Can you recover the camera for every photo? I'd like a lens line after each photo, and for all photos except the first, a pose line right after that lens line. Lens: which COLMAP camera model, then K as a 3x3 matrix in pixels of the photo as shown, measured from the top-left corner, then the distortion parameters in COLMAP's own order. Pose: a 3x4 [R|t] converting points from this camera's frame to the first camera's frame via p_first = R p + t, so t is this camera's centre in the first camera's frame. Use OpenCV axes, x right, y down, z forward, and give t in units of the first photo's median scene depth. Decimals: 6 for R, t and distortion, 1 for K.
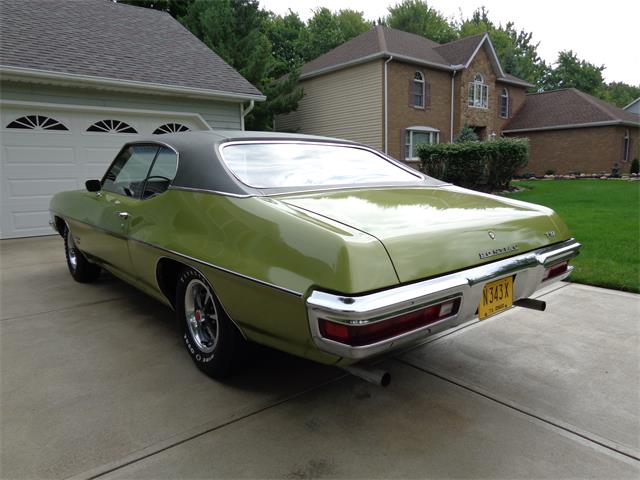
lens RADIAL K [[446.4, 0, 321.1], [0, 446.4, 238.6], [0, 0, 1]] dist [-0.000891, 0.005232]
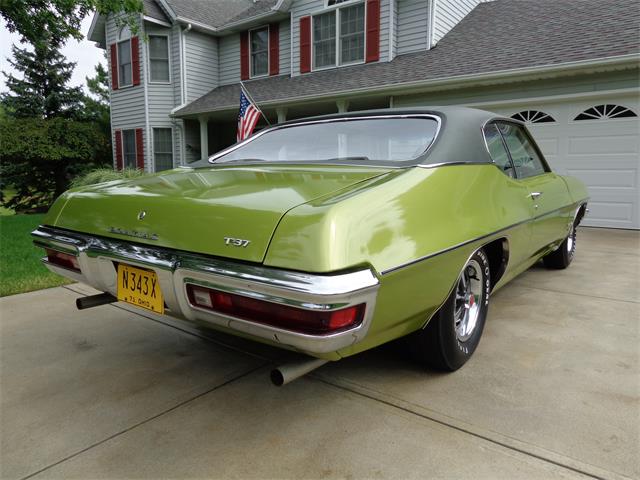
lens RADIAL K [[447.8, 0, 322.0], [0, 447.8, 236.2], [0, 0, 1]] dist [0.000855, 0.003356]
pose [[0.219079, 0.150543, -0.964023, 0.268462], [-0.150903, 0.981365, 0.118958, -0.025051], [0.963967, 0.119413, 0.237714, 0.236229]]
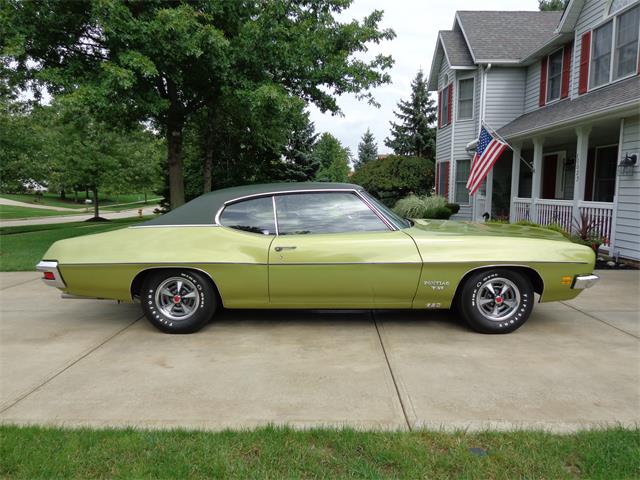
lens RADIAL K [[447.8, 0, 322.0], [0, 447.8, 236.2], [0, 0, 1]] dist [0.000855, 0.003356]
pose [[-0.639005, 0.096255, -0.763156, 0.302757], [-0.105183, 0.971886, 0.210653, -0.141428], [0.761977, 0.214879, -0.610916, 0.720739]]
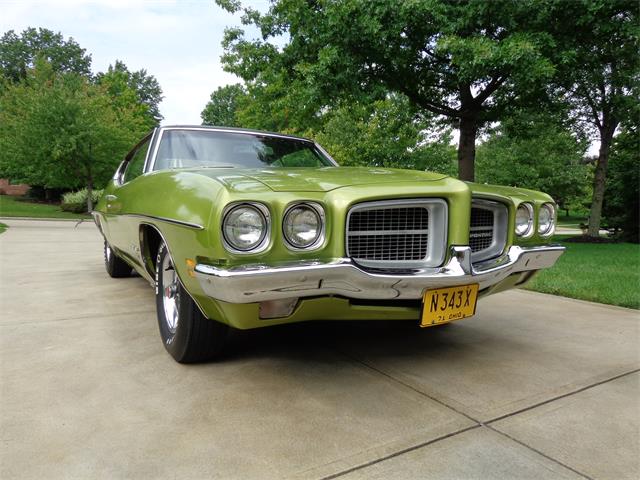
lens RADIAL K [[448.0, 0, 321.8], [0, 448.0, 240.4], [0, 0, 1]] dist [0.001775, -0.001868]
pose [[-0.986548, -0.010264, 0.163152, -0.242384], [0.025703, 0.975875, 0.216811, -0.082401], [-0.161441, 0.218088, -0.962483, 0.801793]]
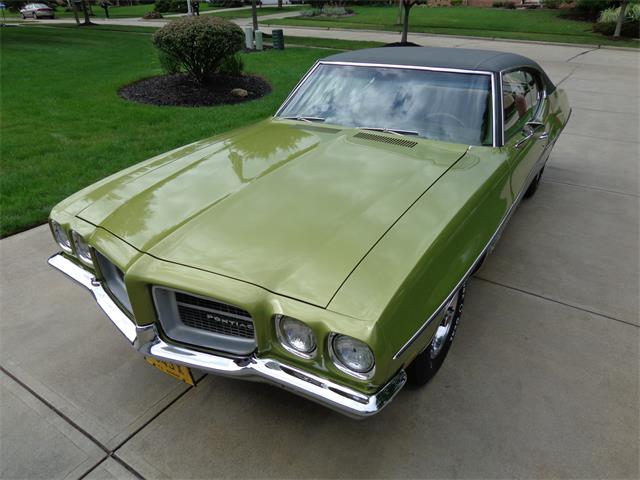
lens RADIAL K [[445.9, 0, 321.2], [0, 445.9, 232.2], [0, 0, 1]] dist [-0.002855, 0.002075]
pose [[-0.296937, -0.418794, 0.858161, -0.431137], [0.146109, 0.868185, 0.474243, -0.146645], [-0.943653, 0.266205, -0.196607, 0.574220]]
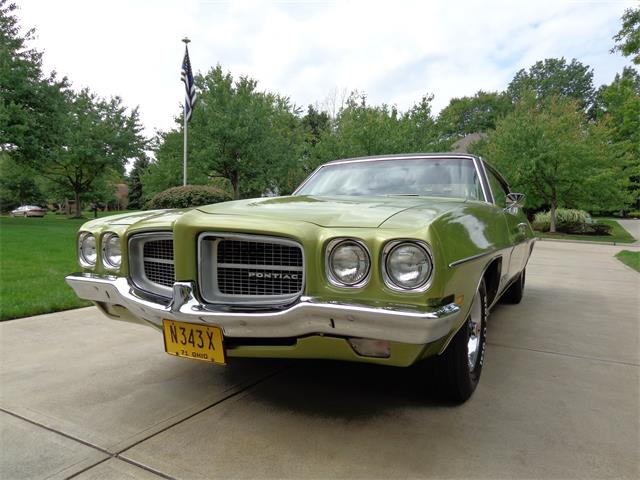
lens RADIAL K [[444.6, 0, 321.6], [0, 444.6, 239.6], [0, 0, 1]] dist [0.001961, 0.000662]
pose [[-0.361718, -0.033770, 0.931676, -0.452595], [0.131324, 0.987534, 0.086780, -0.063296], [-0.922992, 0.153741, -0.352774, 0.625114]]
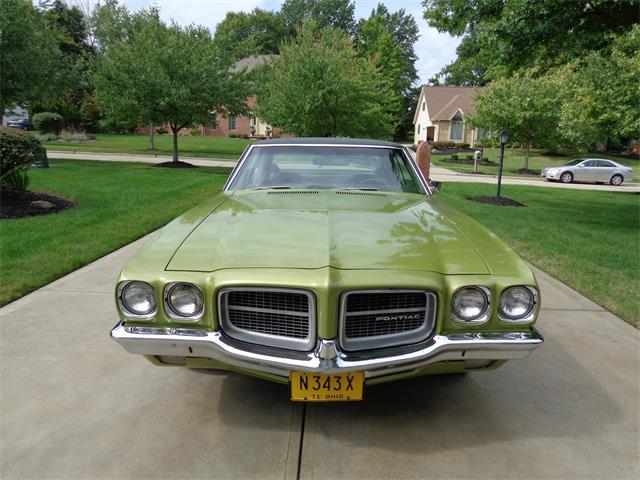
lens RADIAL K [[445.0, 0, 320.0], [0, 445.0, 240.0], [0, 0, 1]] dist [0.001174, 0.000518]
pose [[-0.755957, -0.142792, 0.638857, -0.378861], [0.086594, 0.945531, 0.313803, -0.135436], [-0.648868, 0.292543, -0.702416, 0.736429]]
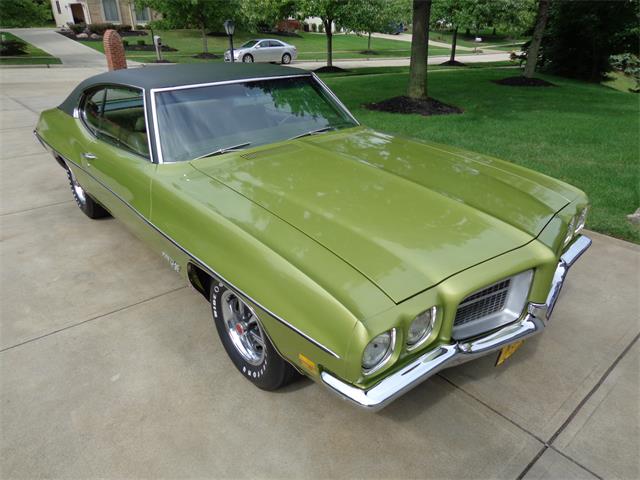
lens RADIAL K [[447.8, 0, 322.0], [0, 447.8, 236.2], [0, 0, 1]] dist [0.000855, 0.003356]
pose [[-0.999749, 0.022362, 0.001524, -0.172409], [0.019377, 0.828092, 0.560257, -0.178560], [0.011267, 0.560146, -0.828318, 0.766681]]
